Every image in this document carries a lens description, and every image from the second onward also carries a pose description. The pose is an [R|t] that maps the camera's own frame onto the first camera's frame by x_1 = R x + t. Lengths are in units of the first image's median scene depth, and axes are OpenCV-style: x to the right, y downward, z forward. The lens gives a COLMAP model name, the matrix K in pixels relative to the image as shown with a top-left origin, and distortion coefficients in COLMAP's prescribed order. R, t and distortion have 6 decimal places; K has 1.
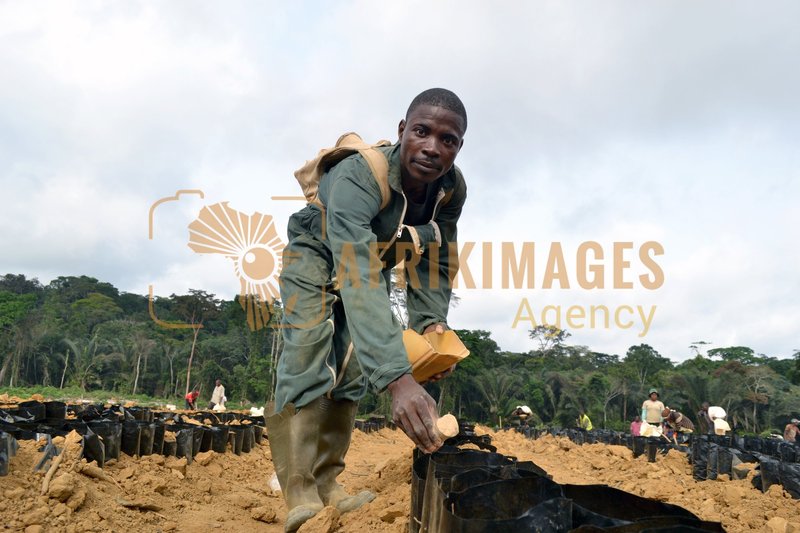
lens RADIAL K [[629.6, 0, 399.4], [0, 629.6, 265.7], [0, 0, 1]] dist [-0.018325, 0.013299]
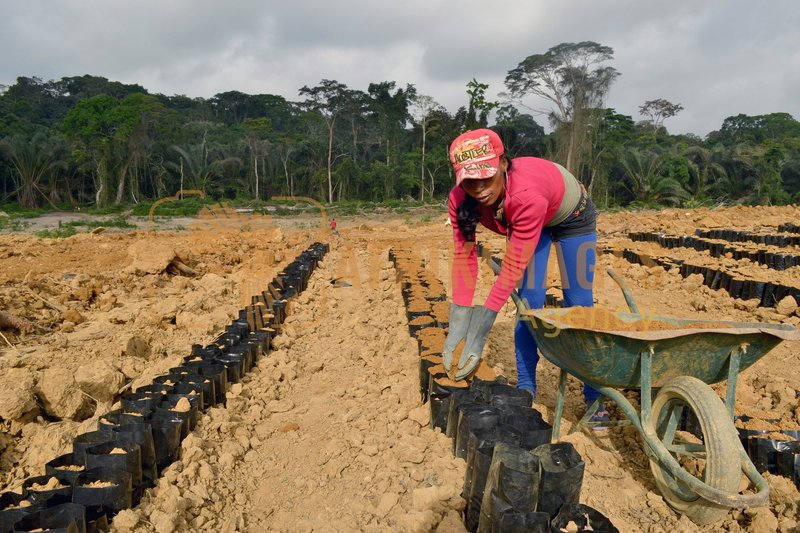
lens RADIAL K [[629.6, 0, 401.4], [0, 629.6, 268.9], [0, 0, 1]] dist [-0.018325, 0.013299]
pose [[0.991242, -0.084660, 0.101355, -0.338883], [0.046237, 0.941391, 0.334134, -0.002495], [-0.123703, -0.326521, 0.937060, 0.064392]]
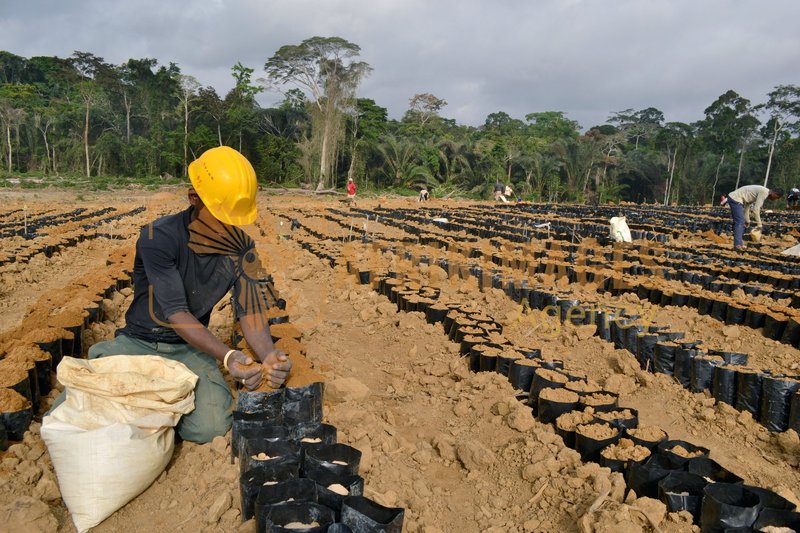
lens RADIAL K [[629.6, 0, 399.2], [0, 629.6, 267.2], [0, 0, 1]] dist [-0.018325, 0.013299]
pose [[0.939849, -0.081538, 0.331716, -0.224823], [-0.047956, 0.929980, 0.364470, -0.023029], [-0.338208, -0.358454, 0.870130, -0.022563]]
